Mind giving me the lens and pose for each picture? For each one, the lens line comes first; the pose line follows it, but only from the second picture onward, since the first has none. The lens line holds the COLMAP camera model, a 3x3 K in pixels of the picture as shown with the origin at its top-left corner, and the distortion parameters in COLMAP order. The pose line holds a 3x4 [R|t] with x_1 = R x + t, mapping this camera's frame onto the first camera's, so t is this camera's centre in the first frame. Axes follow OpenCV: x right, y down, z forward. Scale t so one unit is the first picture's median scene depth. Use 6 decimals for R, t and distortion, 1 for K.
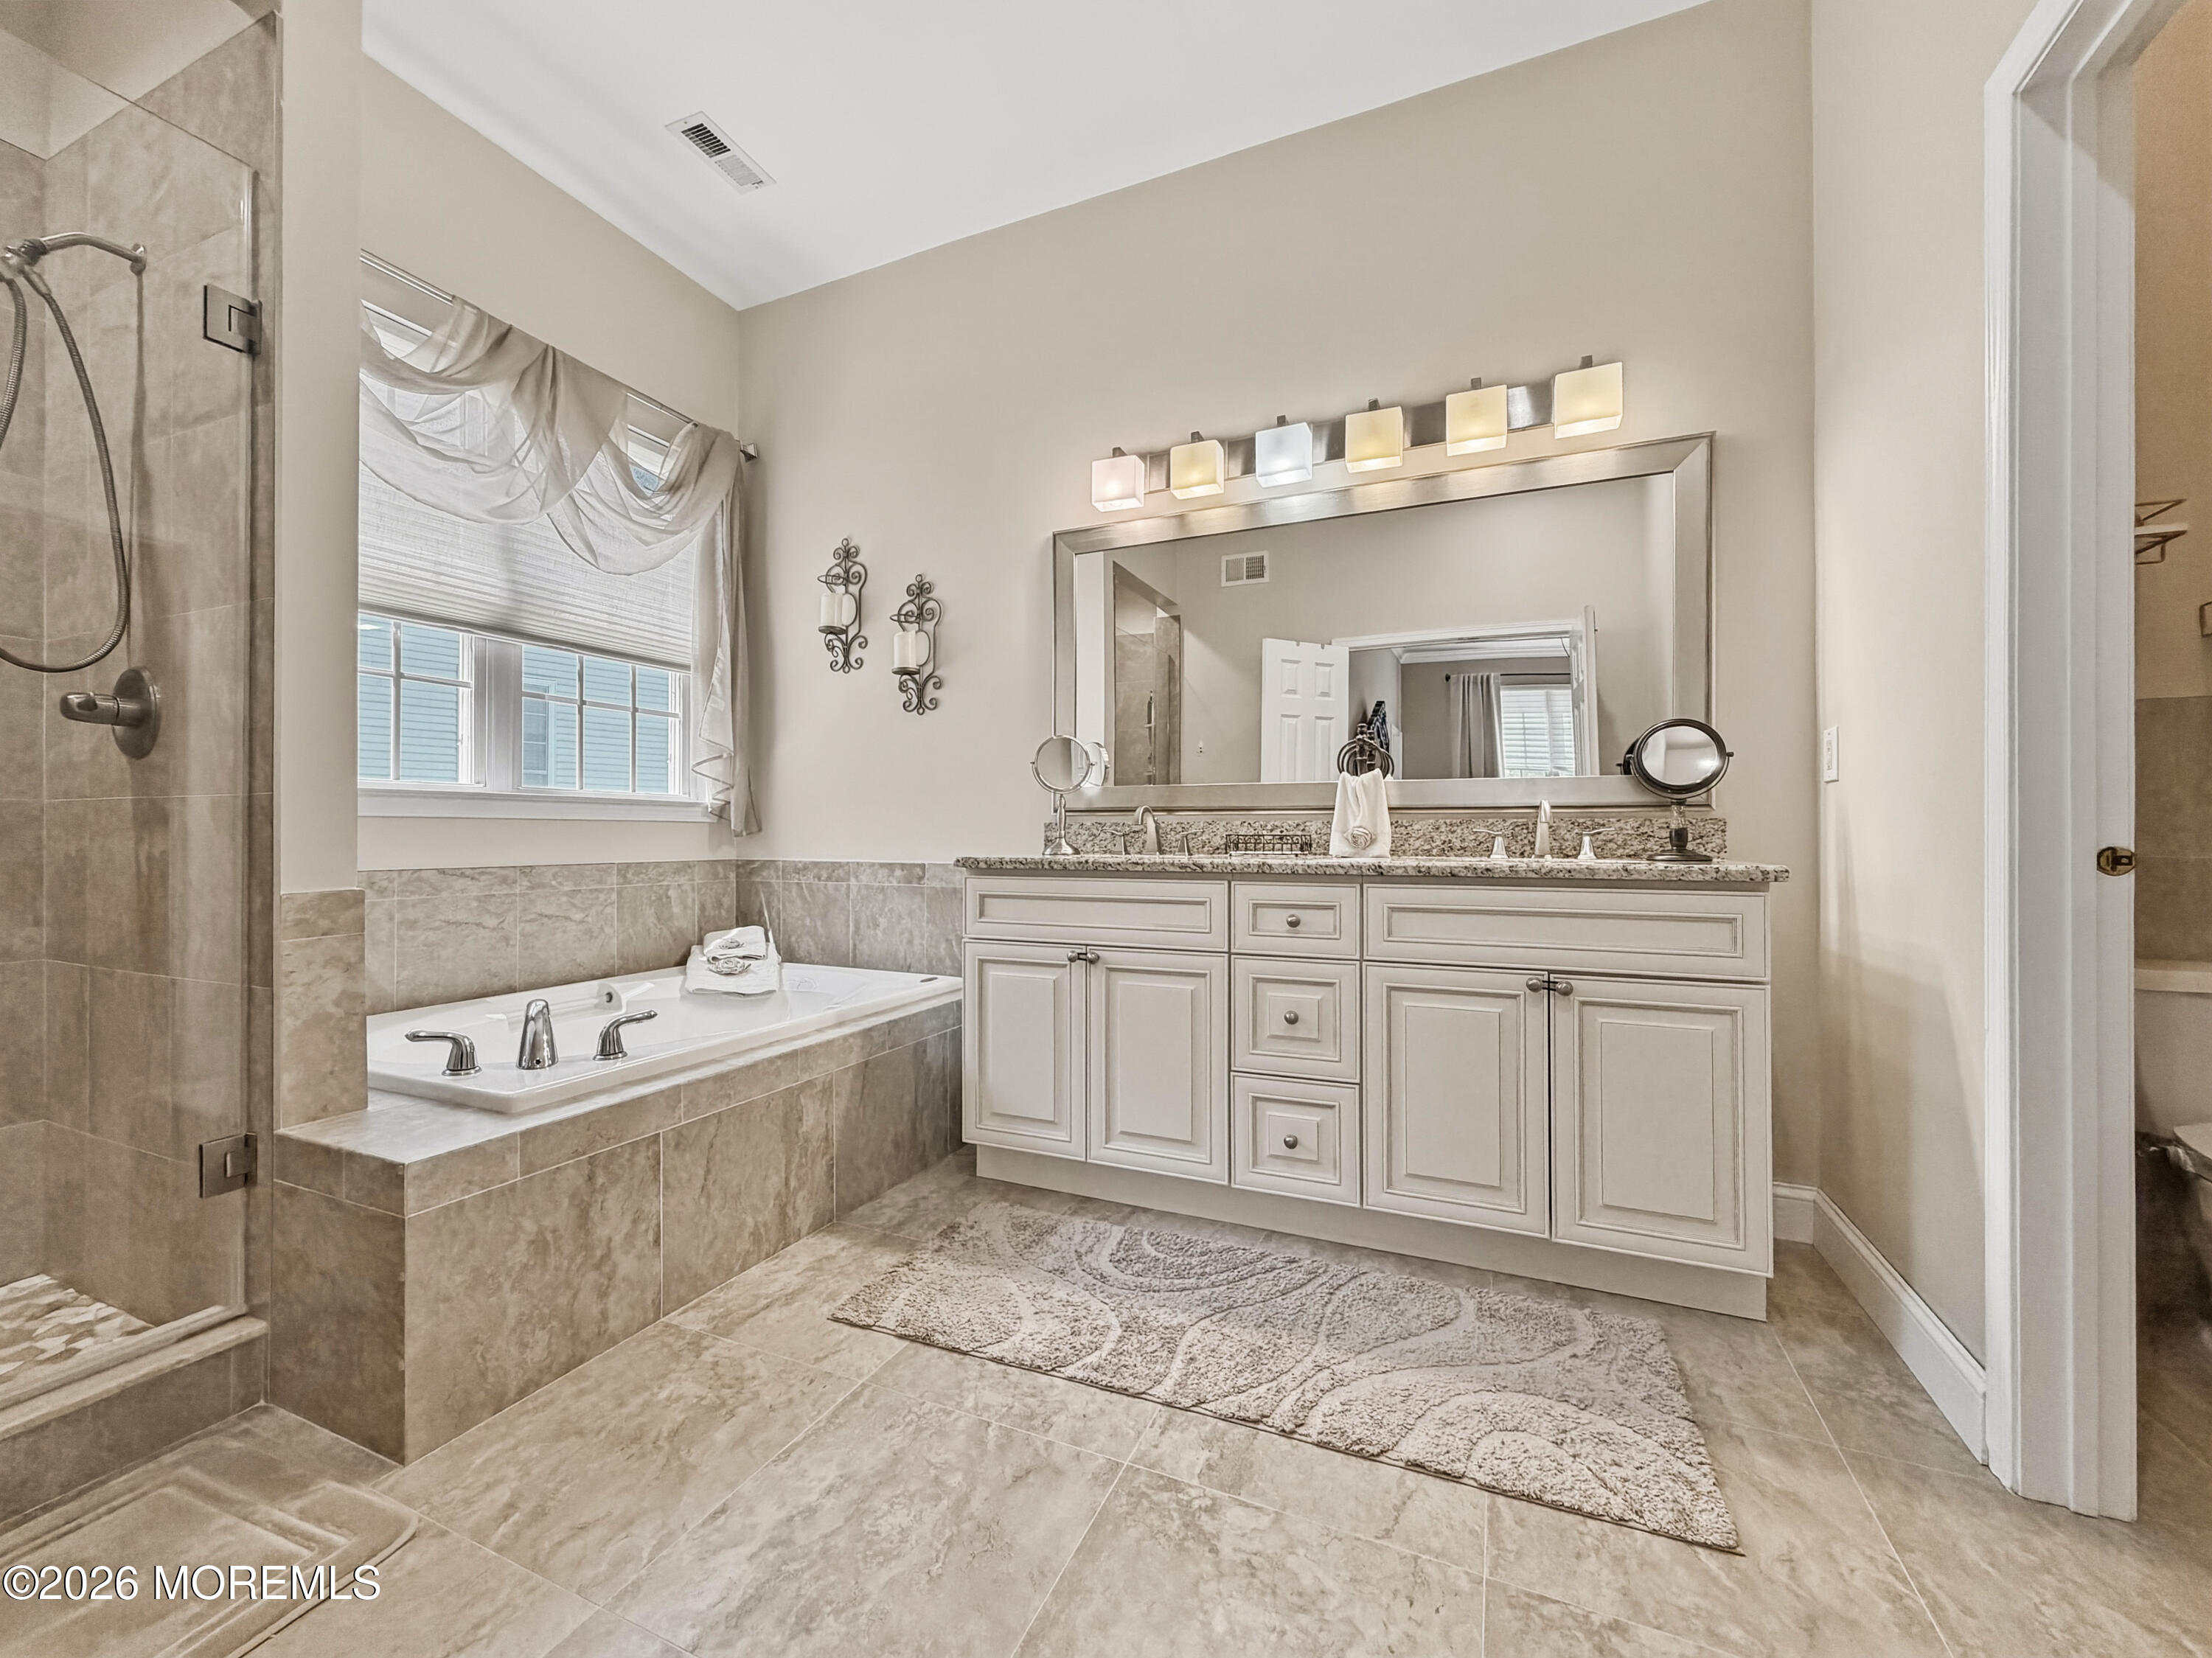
lens RADIAL K [[891.9, 0, 1111.3], [0, 891.9, 835.3], [0, 0, 1]] dist [-0.003232, -0.000046]
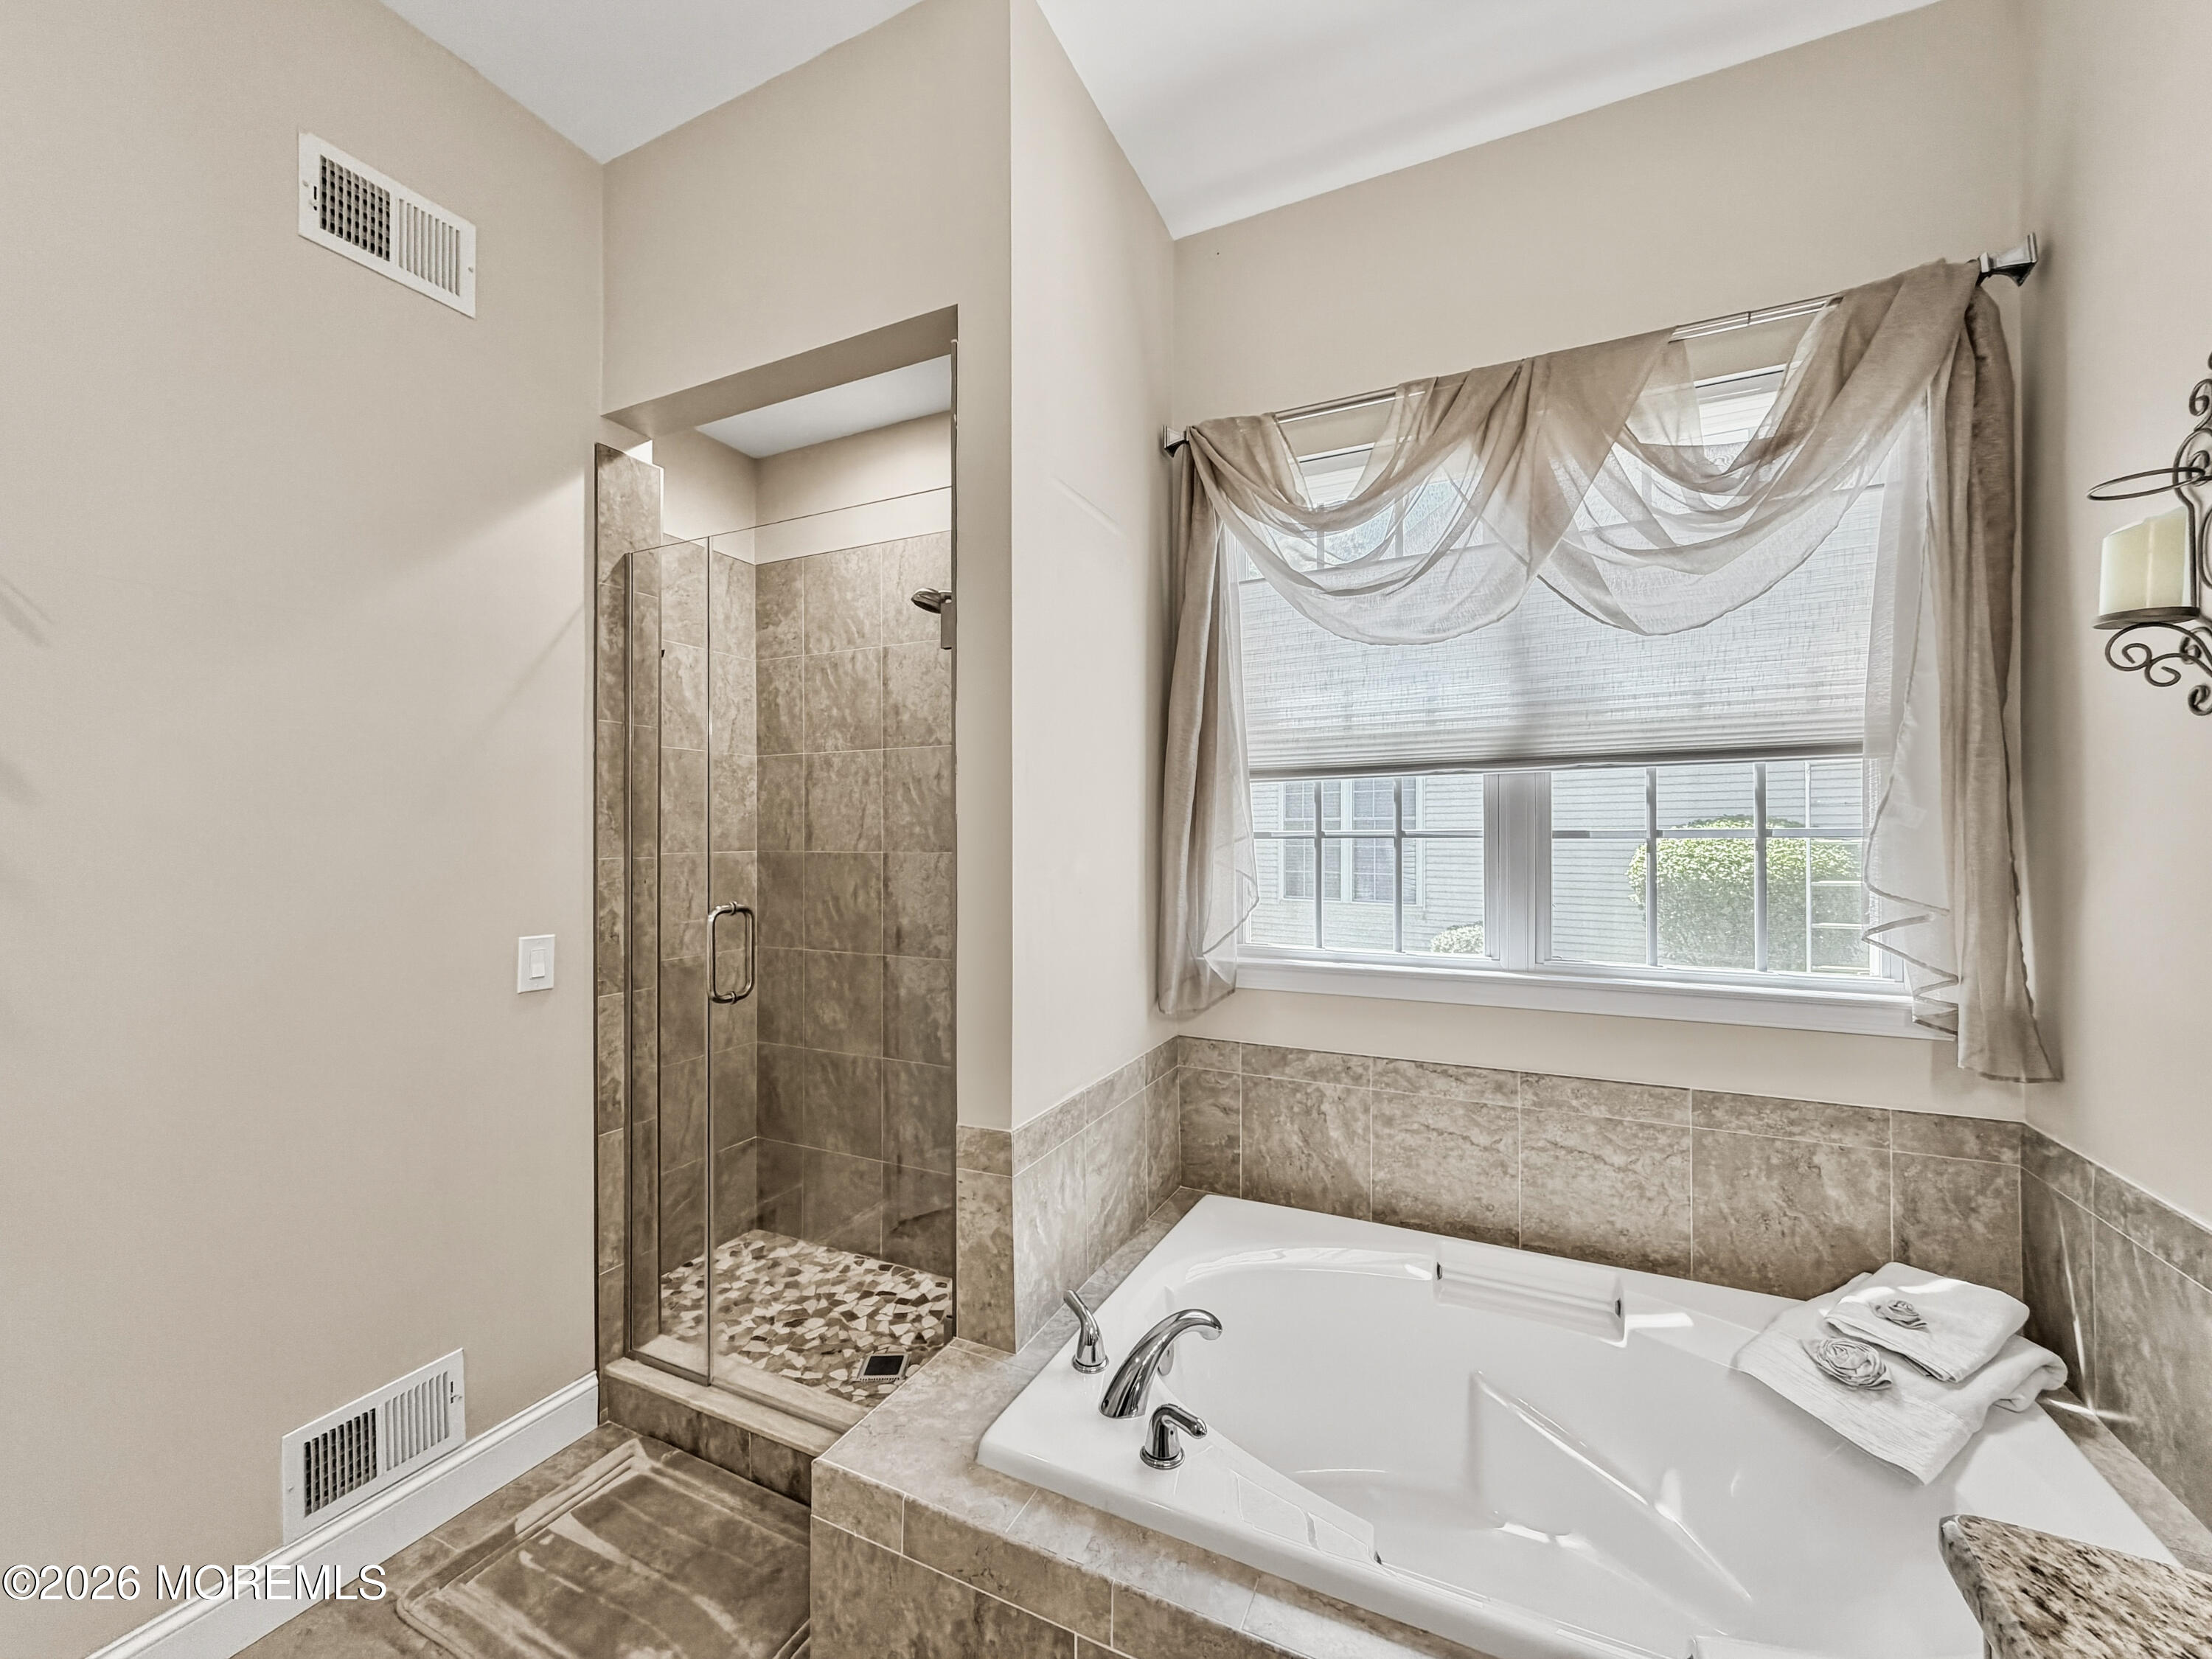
lens RADIAL K [[892.0, 0, 1109.0], [0, 892.0, 831.7], [0, 0, 1]] dist [-0.003232, -0.000046]
pose [[-0.046853, -0.002114, -0.998900, 0.098701], [0.003234, 0.999992, -0.002268, -0.165722], [0.998897, -0.003337, -0.046846, 0.684920]]
